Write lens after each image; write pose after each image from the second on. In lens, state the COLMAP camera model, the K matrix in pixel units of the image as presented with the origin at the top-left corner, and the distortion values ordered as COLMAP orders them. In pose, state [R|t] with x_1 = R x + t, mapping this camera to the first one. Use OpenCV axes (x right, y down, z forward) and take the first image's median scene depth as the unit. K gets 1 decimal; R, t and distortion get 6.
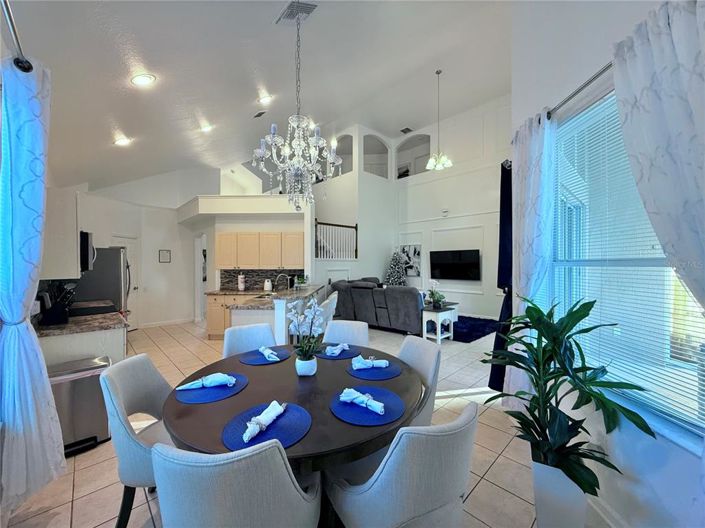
lens RADIAL K [[280.3, 0, 352.5], [0, 280.3, 264.0], [0, 0, 1]] dist [-0.004478, -0.000308]
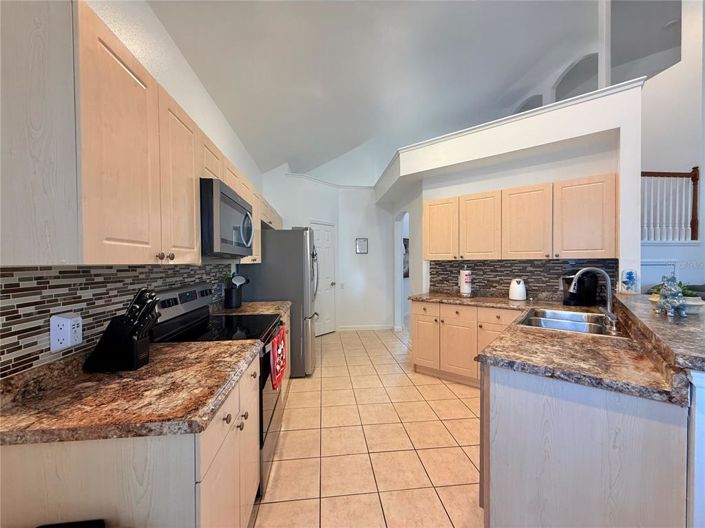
lens RADIAL K [[280.3, 0, 352.5], [0, 280.3, 264.0], [0, 0, 1]] dist [-0.004478, -0.000308]
pose [[0.790670, 0.002140, -0.612239, -0.216900], [0.004471, 0.999947, 0.009269, 0.020227], [0.612226, -0.010066, 0.790619, 0.381208]]
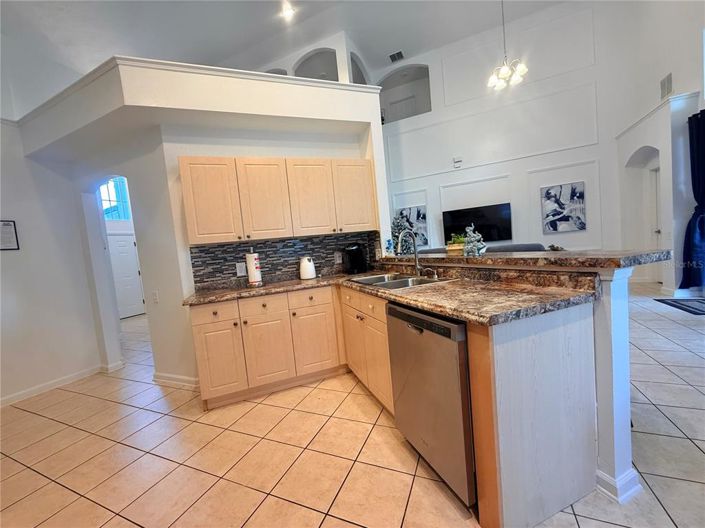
lens RADIAL K [[280.3, 0, 352.5], [0, 280.3, 264.0], [0, 0, 1]] dist [-0.004478, -0.000308]
pose [[0.921239, -0.110912, 0.372849, -0.399765], [0.094855, 0.993608, 0.061201, 0.043271], [-0.377254, -0.021015, 0.925871, 0.486174]]
